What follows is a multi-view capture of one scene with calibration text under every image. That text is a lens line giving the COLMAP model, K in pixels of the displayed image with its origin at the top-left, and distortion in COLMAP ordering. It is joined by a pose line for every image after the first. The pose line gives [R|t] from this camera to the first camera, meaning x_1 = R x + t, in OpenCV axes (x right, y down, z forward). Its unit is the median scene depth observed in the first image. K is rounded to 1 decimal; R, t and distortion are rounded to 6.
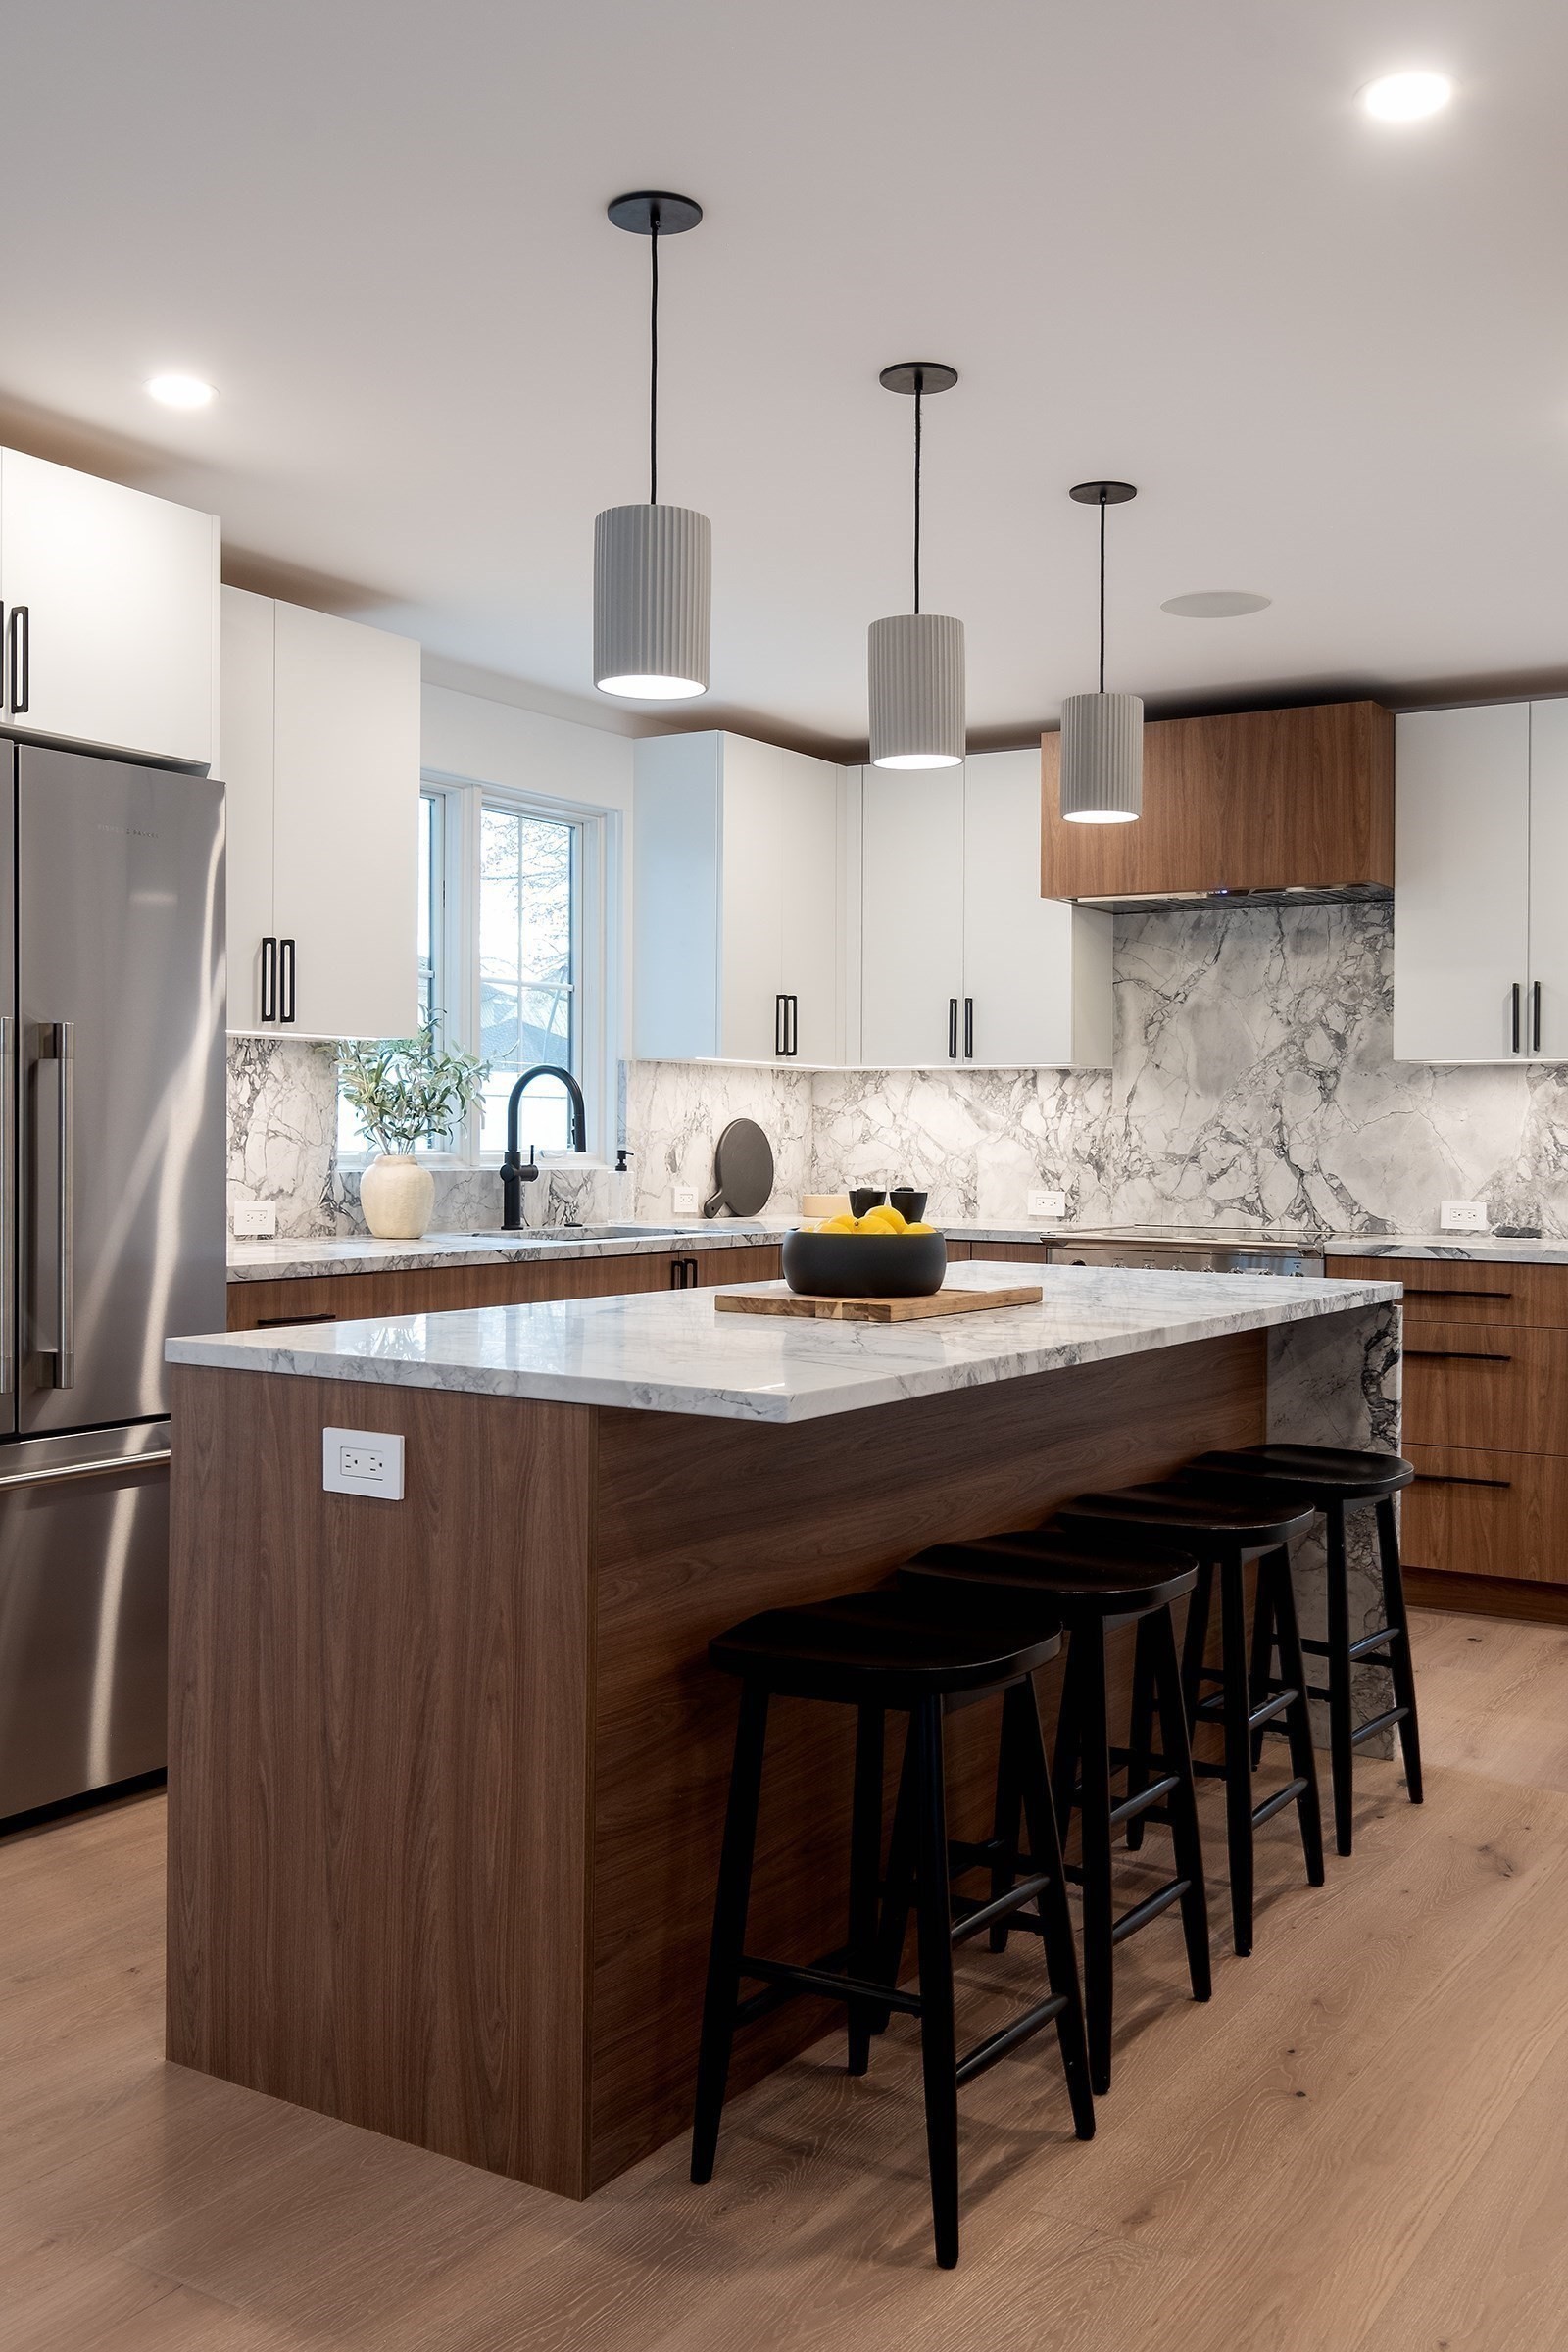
lens RADIAL K [[2222.6, 0, 1029.7], [0, 2222.6, 1163.9], [0, 0, 1]] dist [-0.004610, 0.000000]
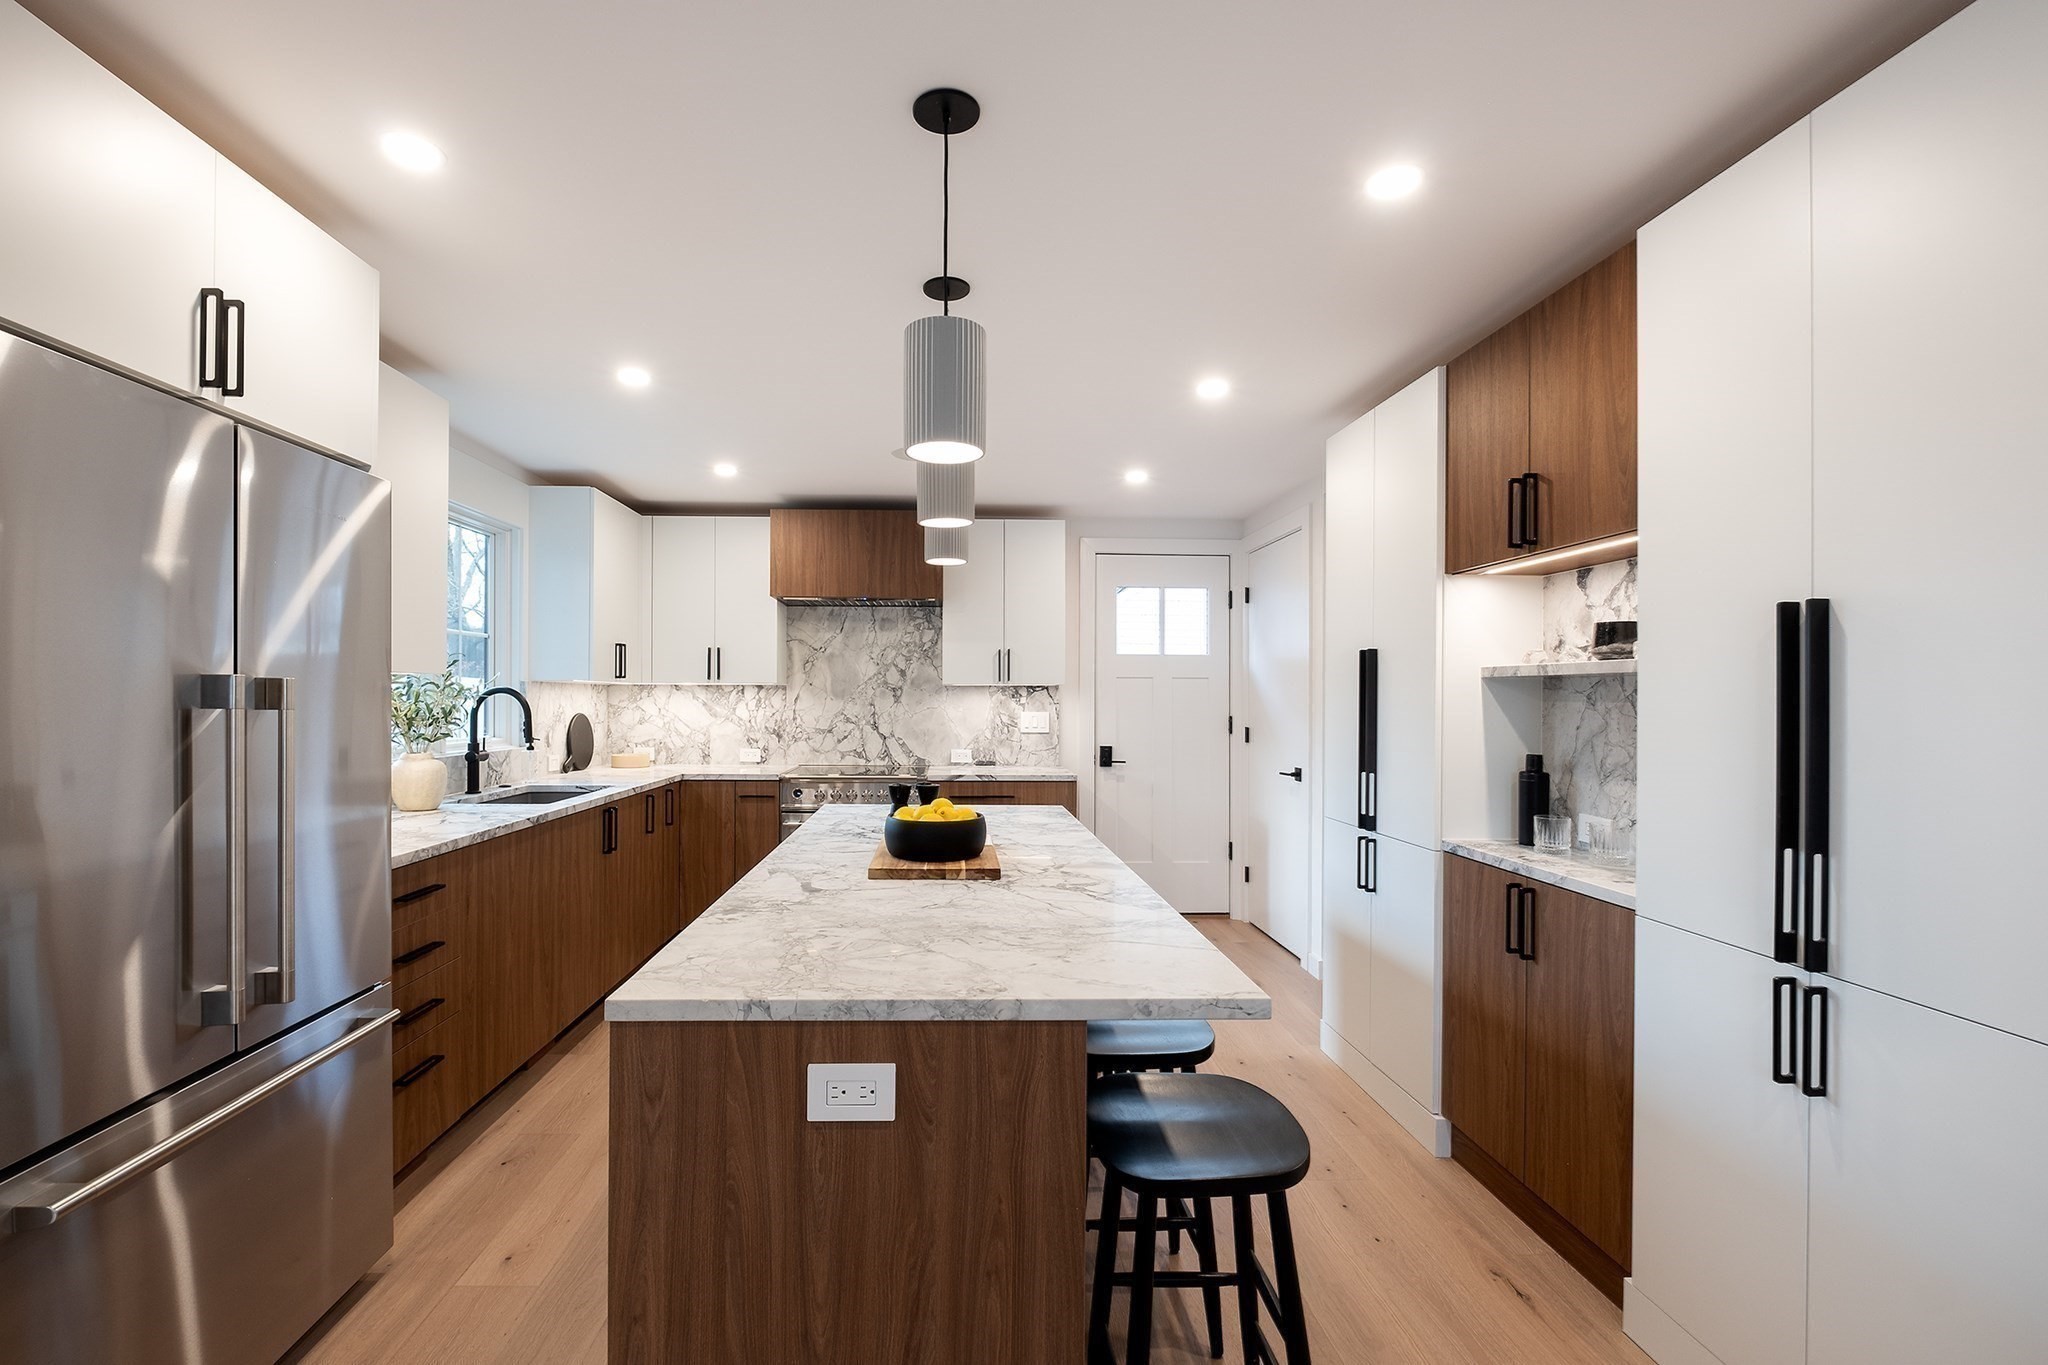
lens RADIAL K [[880.0, 0, 997.6], [0, 880.0, 698.5], [0, 0, 1]] dist [-0.005182, -0.001273]
pose [[0.856380, -0.001906, 0.516343, -0.268040], [0.003451, 0.999992, -0.002033, -0.038485], [-0.516335, 0.003524, 0.856380, 0.326751]]
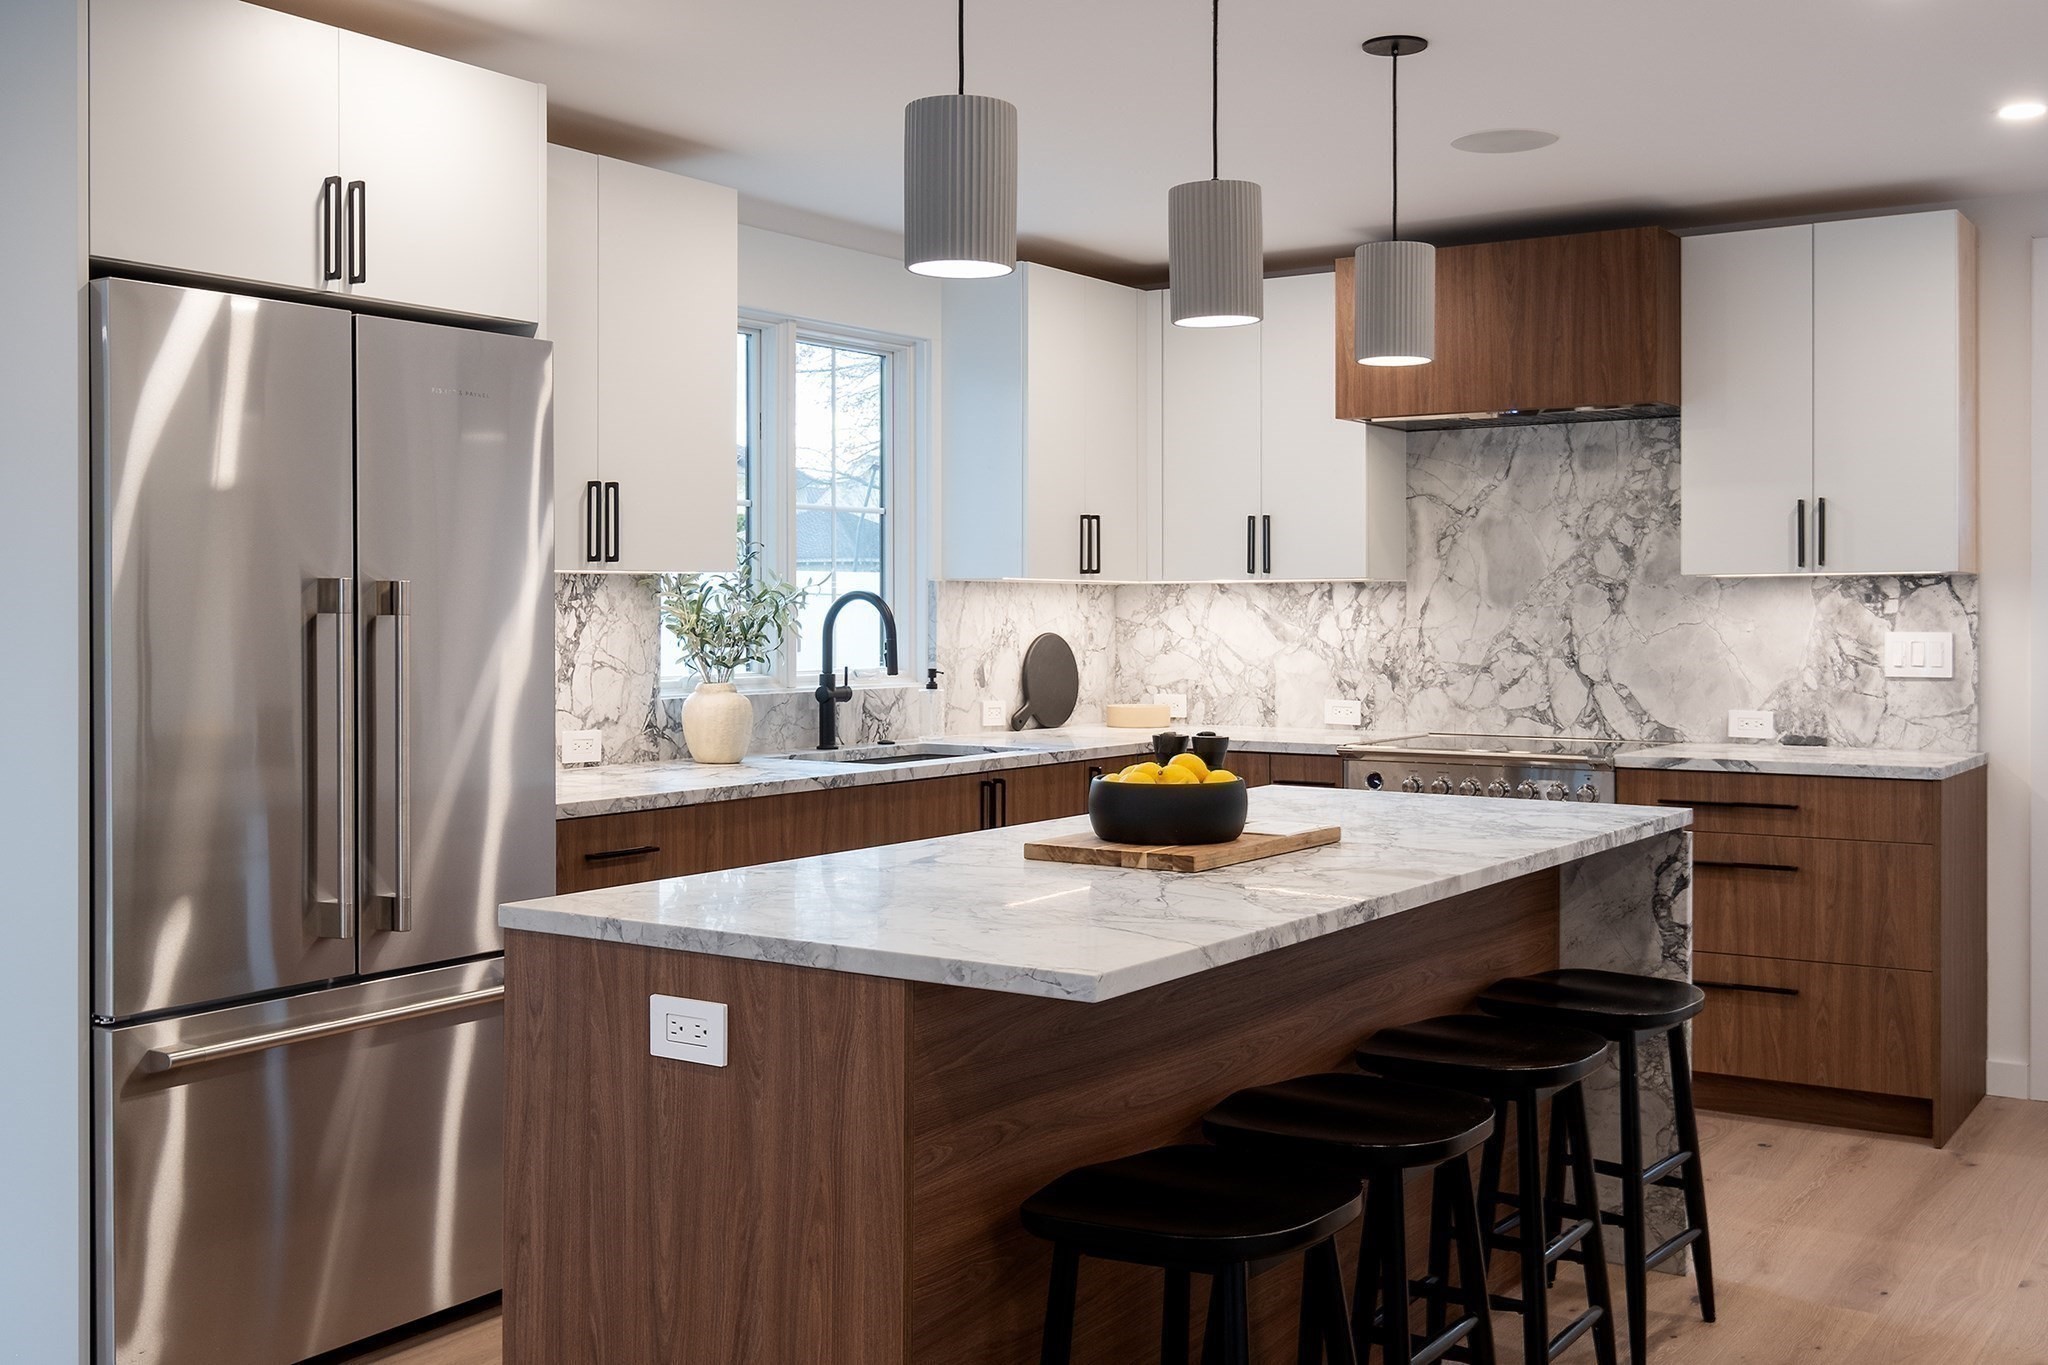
lens RADIAL K [[2157.5, 0, 1263.5], [0, 2157.5, 619.3], [0, 0, 1]] dist [-0.007565, 0.000000]
pose [[0.999571, -0.006776, -0.028477, -0.000683], [0.006683, 0.999972, -0.003369, -0.029711], [0.028499, 0.003177, 0.999589, 0.000020]]
